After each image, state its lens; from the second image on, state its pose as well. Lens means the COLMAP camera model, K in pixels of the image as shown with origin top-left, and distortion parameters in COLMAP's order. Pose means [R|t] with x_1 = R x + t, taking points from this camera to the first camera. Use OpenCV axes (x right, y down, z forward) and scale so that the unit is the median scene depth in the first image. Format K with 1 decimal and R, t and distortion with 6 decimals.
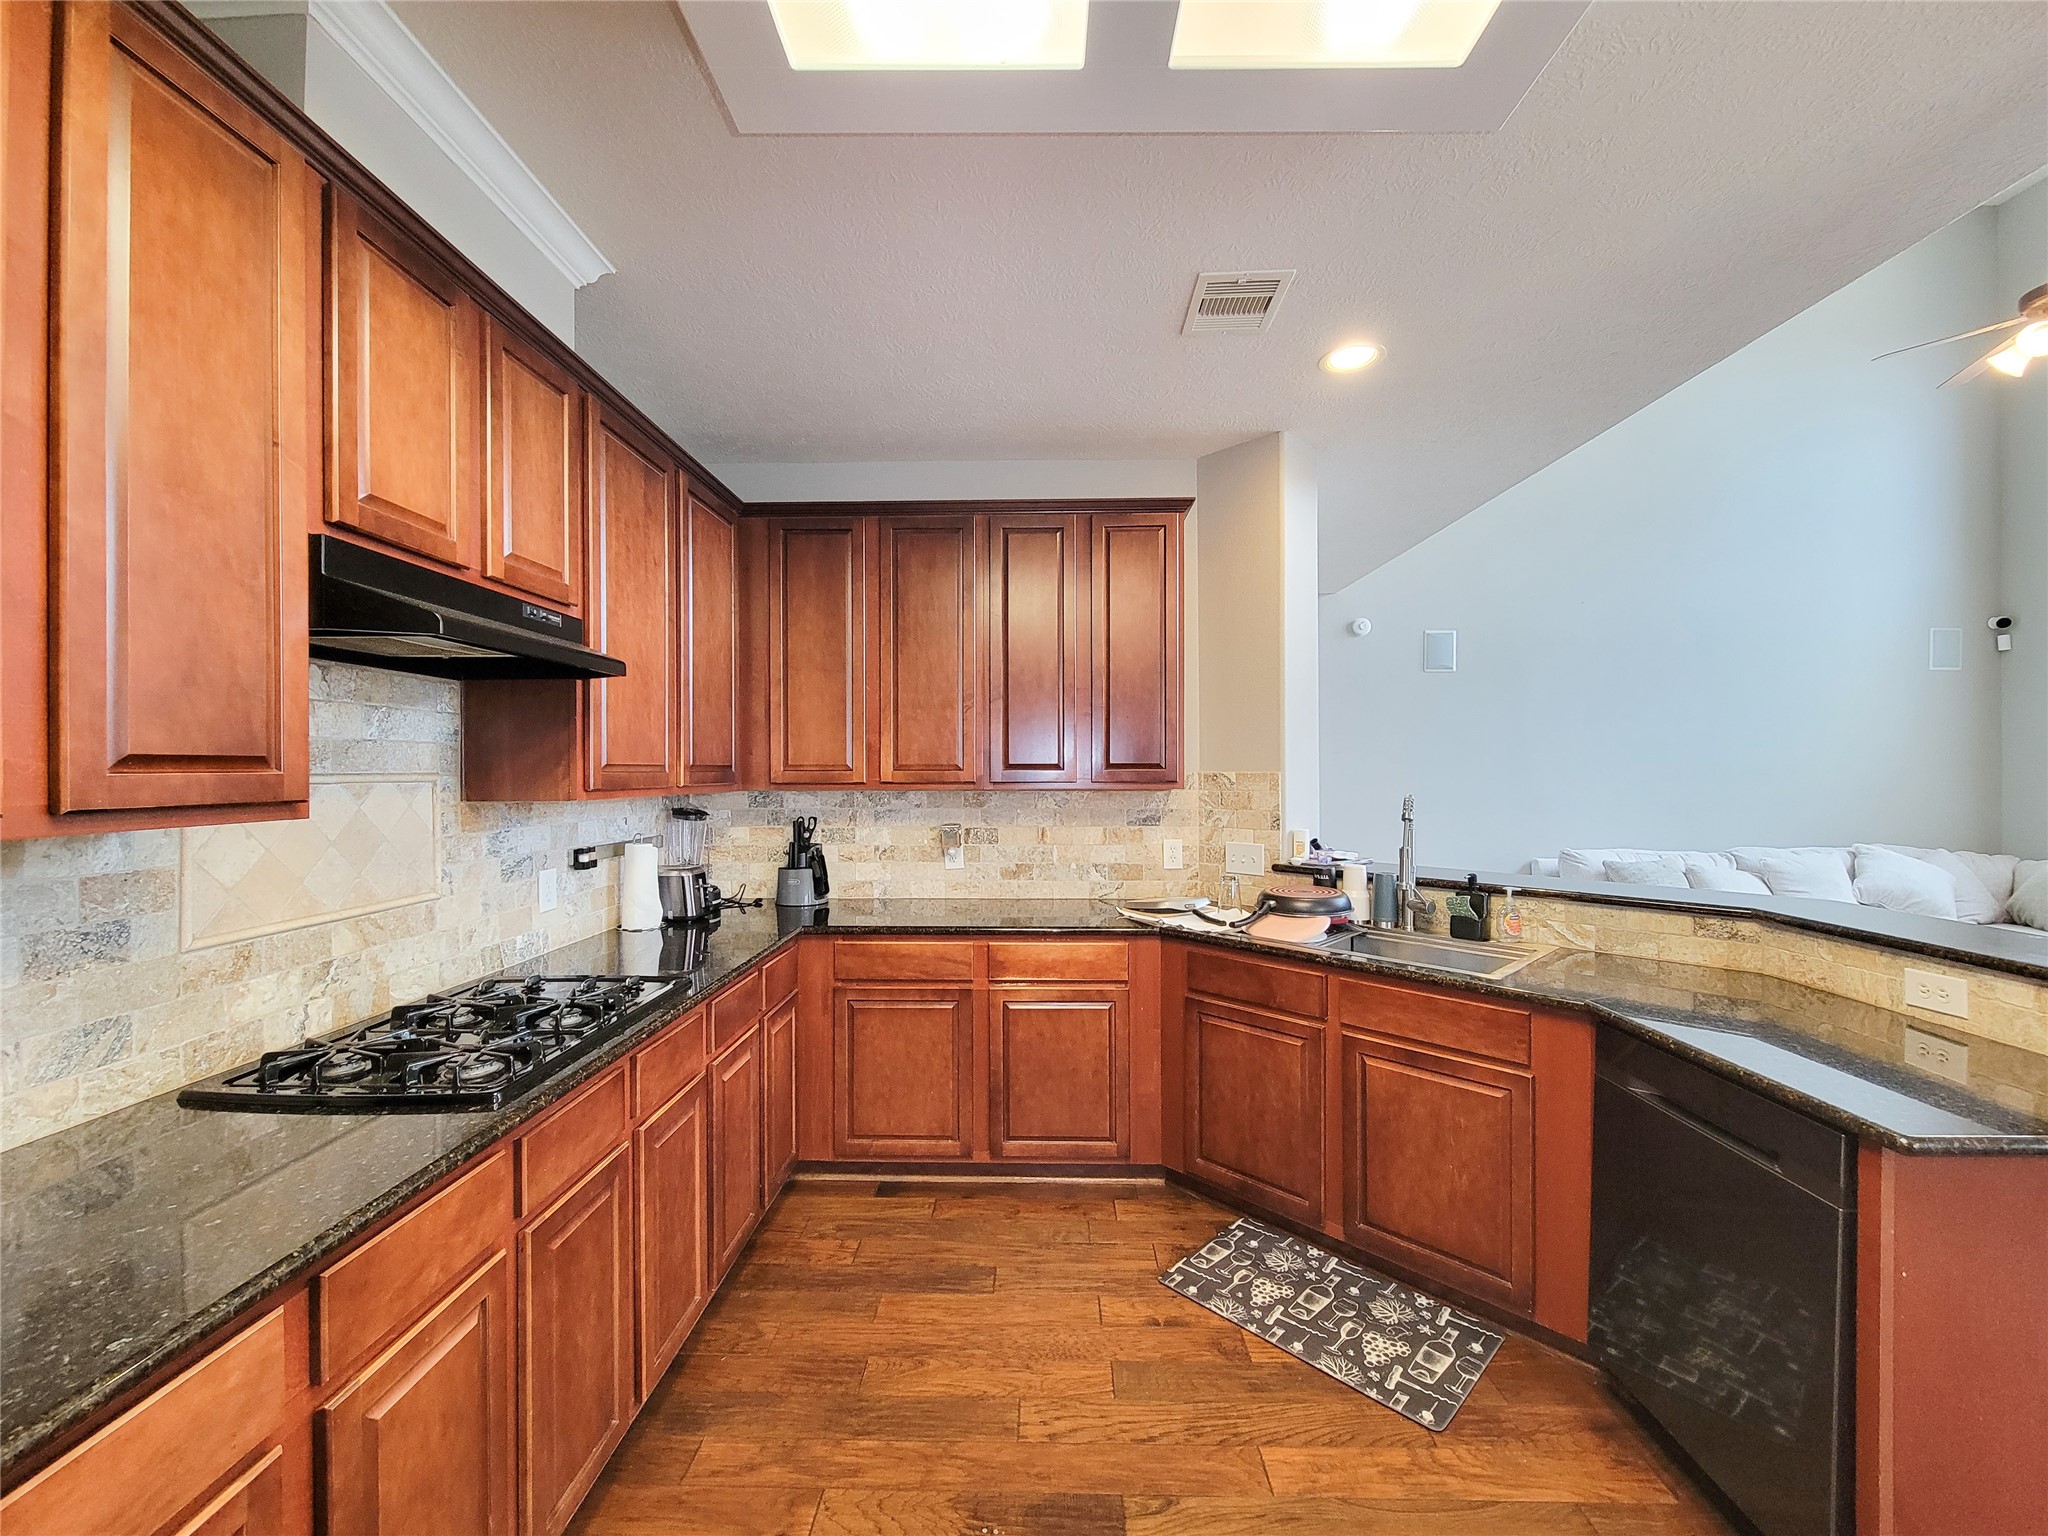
lens RADIAL K [[840.8, 0, 1043.6], [0, 840.8, 770.0], [0, 0, 1]] dist [0.002102, -0.002607]
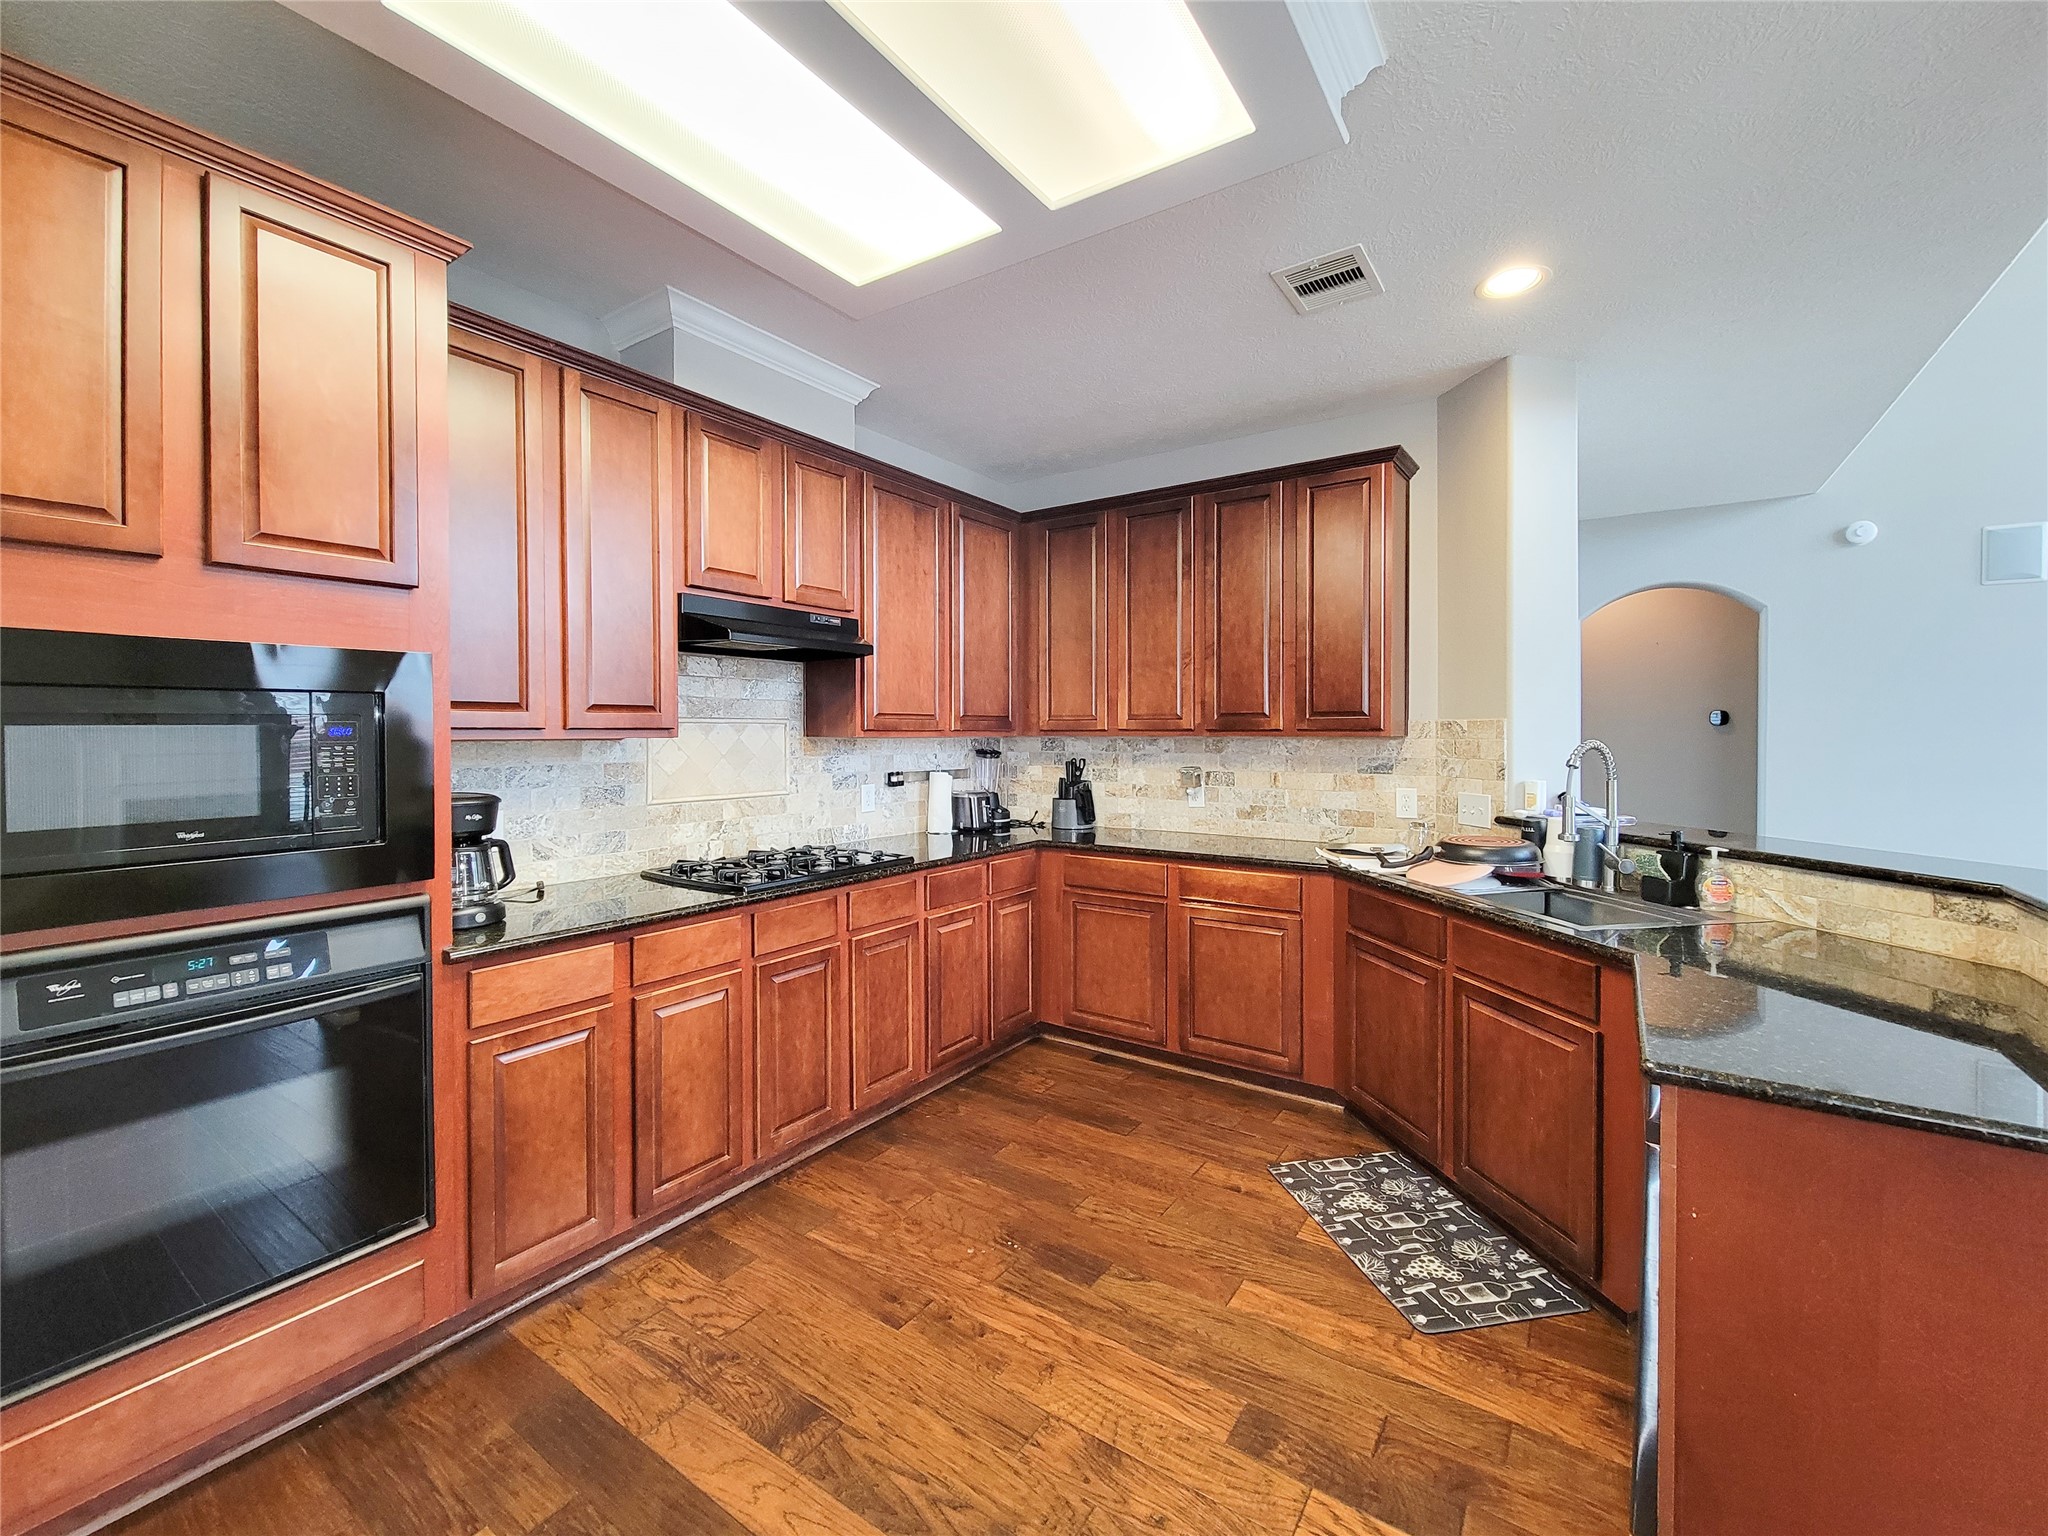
lens RADIAL K [[858.7, 0, 1039.7], [0, 858.7, 739.5], [0, 0, 1]] dist [-0.001018, -0.000363]
pose [[0.841505, 0.005282, -0.540224, 0.468031], [-0.000278, 0.999956, 0.009343, 0.021632], [0.540250, -0.007712, 0.841469, -0.119700]]
